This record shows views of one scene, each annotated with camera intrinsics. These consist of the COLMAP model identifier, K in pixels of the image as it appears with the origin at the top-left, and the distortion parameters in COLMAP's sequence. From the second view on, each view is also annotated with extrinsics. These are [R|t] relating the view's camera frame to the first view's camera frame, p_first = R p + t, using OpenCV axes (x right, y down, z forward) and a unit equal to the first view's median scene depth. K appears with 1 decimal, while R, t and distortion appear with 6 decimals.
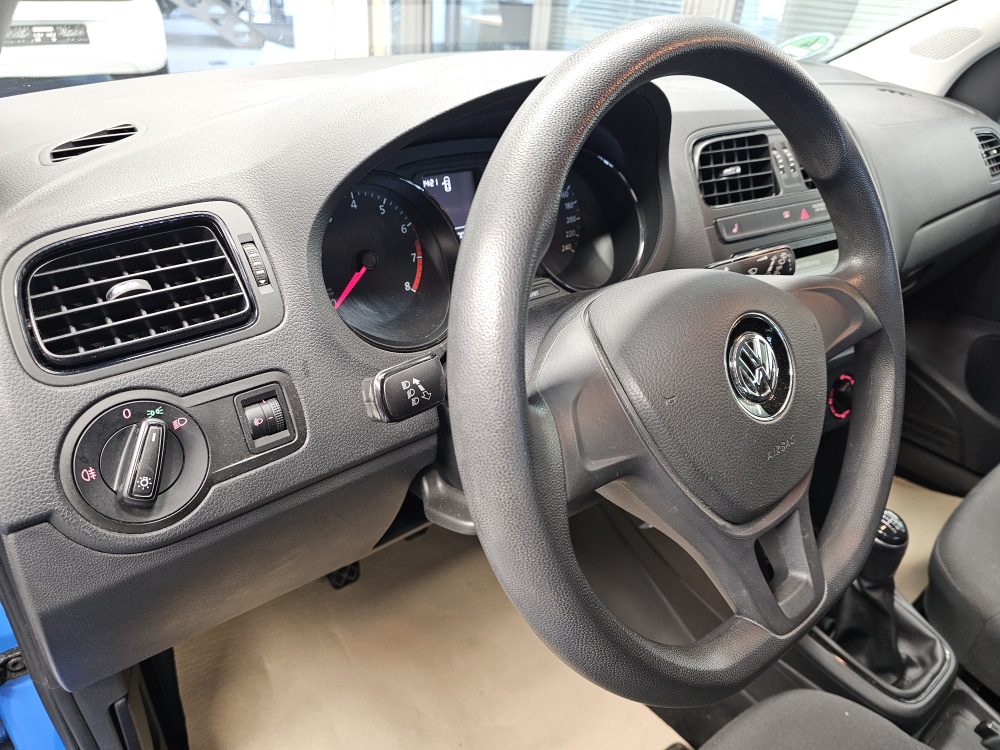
lens RADIAL K [[691.9, 0, 500.0], [0, 691.9, 375.0], [0, 0, 1]] dist [0.007407, -0.032345]
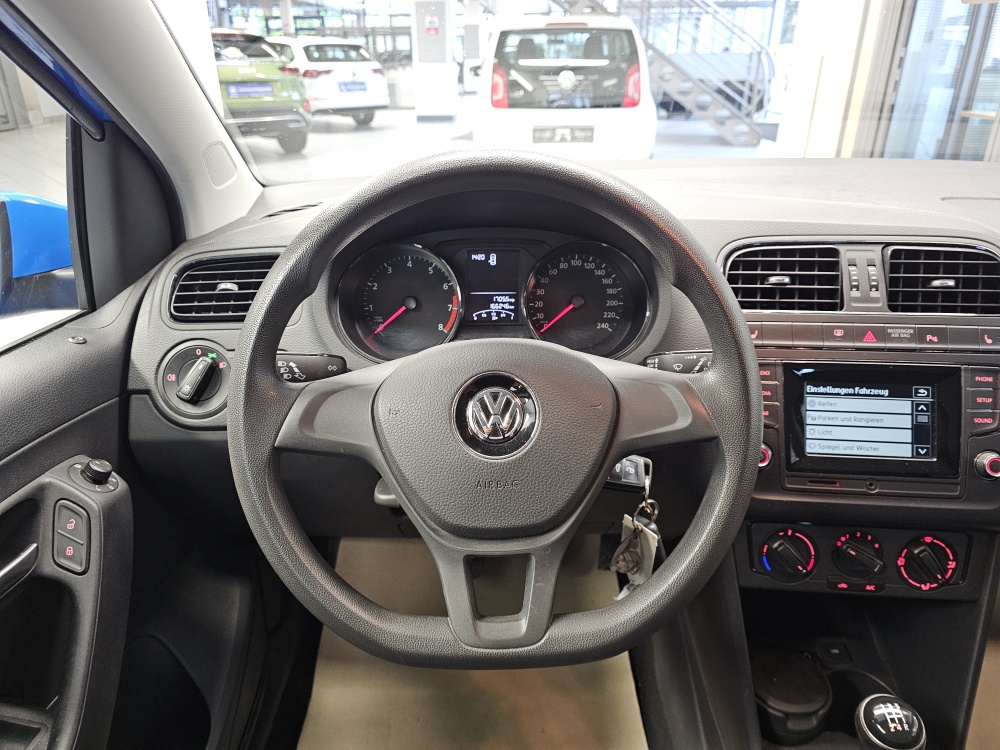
lens RADIAL K [[674.7, 0, 500.8], [0, 674.7, 361.2], [0, 0, 1]] dist [0.062118, -0.092122]
pose [[0.775101, 0.192891, -0.601673, 0.752967], [-0.271878, 0.961414, -0.042024, -0.039897], [0.570351, 0.196155, 0.797636, 0.020201]]
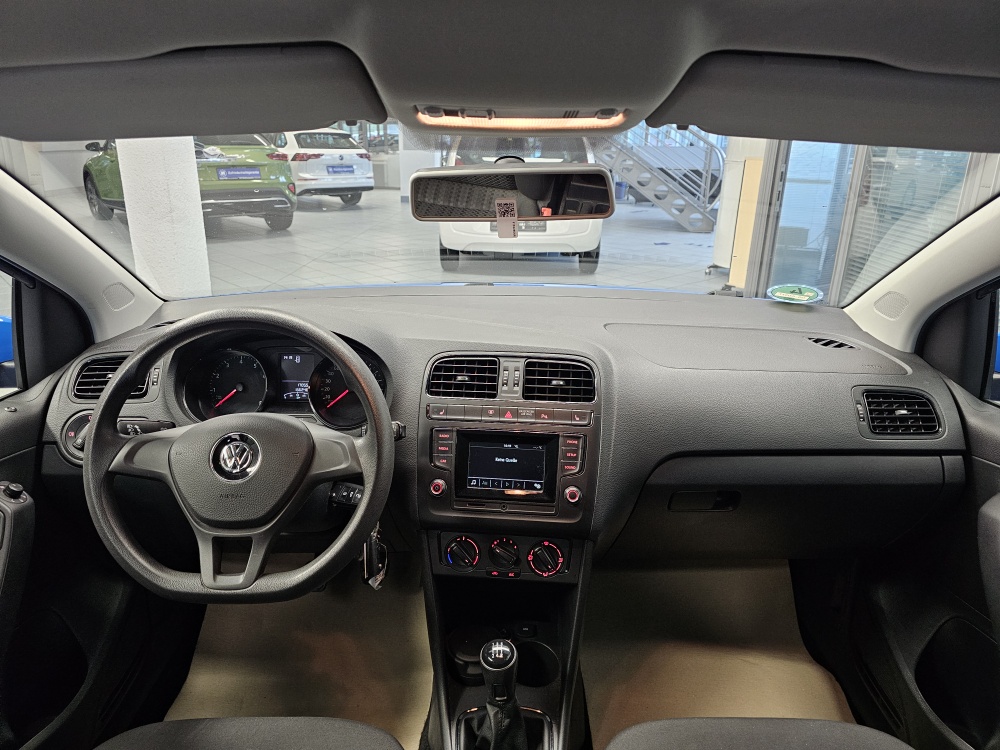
lens RADIAL K [[661.6, 0, 500.6], [0, 661.6, 367.9], [0, 0, 1]] dist [0.077549, -0.085884]
pose [[0.780975, 0.153695, -0.605356, 1.572720], [-0.287768, 0.948786, -0.130364, -0.170746], [0.554317, 0.276013, 0.785207, -0.189235]]
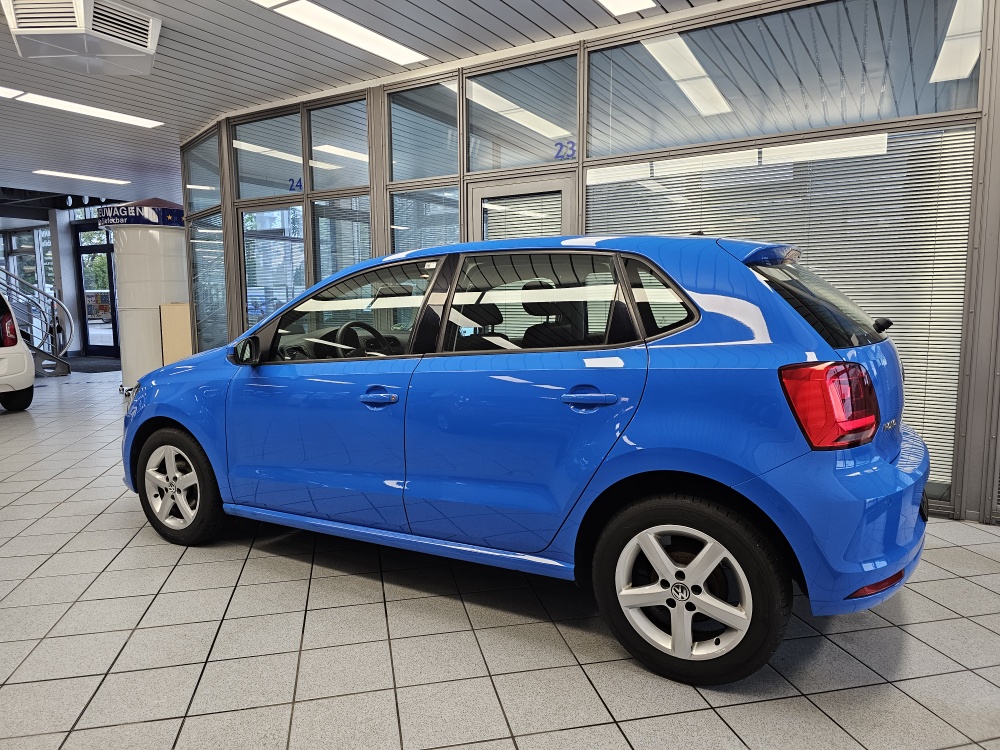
lens RADIAL K [[684.7, 0, 500.0], [0, 684.7, 375.0], [0, 0, 1]] dist [0.042116, -0.030784]
pose [[0.931073, -0.112972, 0.346901, -0.795646], [0.242624, 0.901848, -0.357498, 2.626821], [-0.272465, 0.417023, 0.867096, -4.855209]]
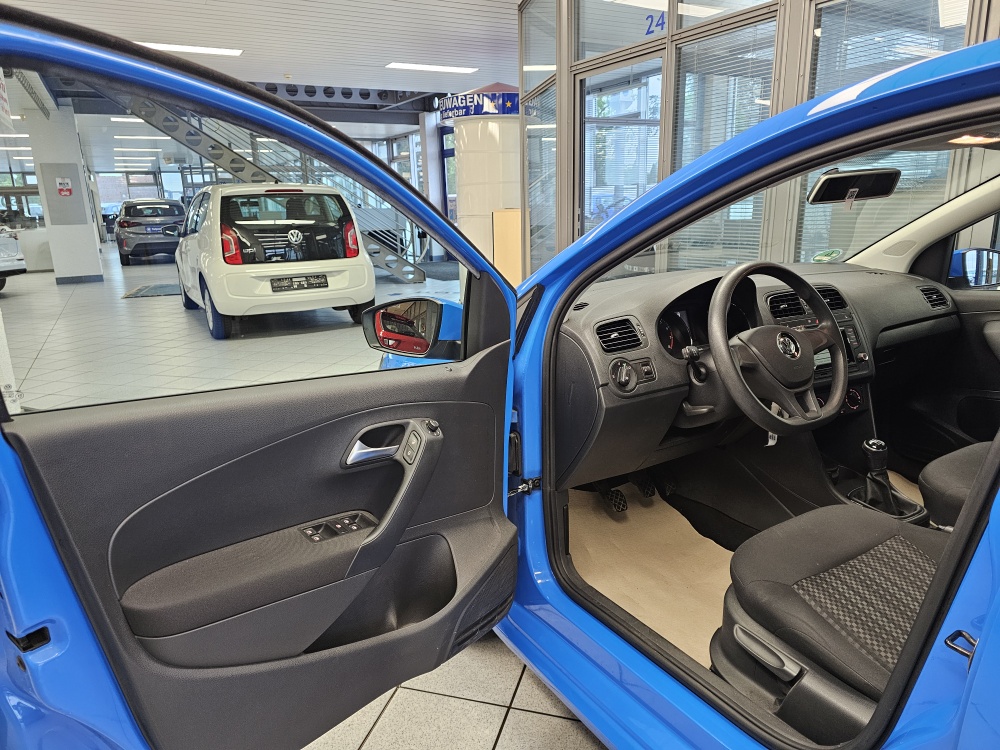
lens RADIAL K [[674.8, 0, 495.9], [0, 674.8, 378.5], [0, 0, 1]] dist [0.070383, -0.066008]
pose [[0.986018, -0.055635, -0.157079, -0.413275], [0.009442, 0.959759, -0.280666, 0.804316], [0.166373, 0.275258, 0.946865, -1.832252]]
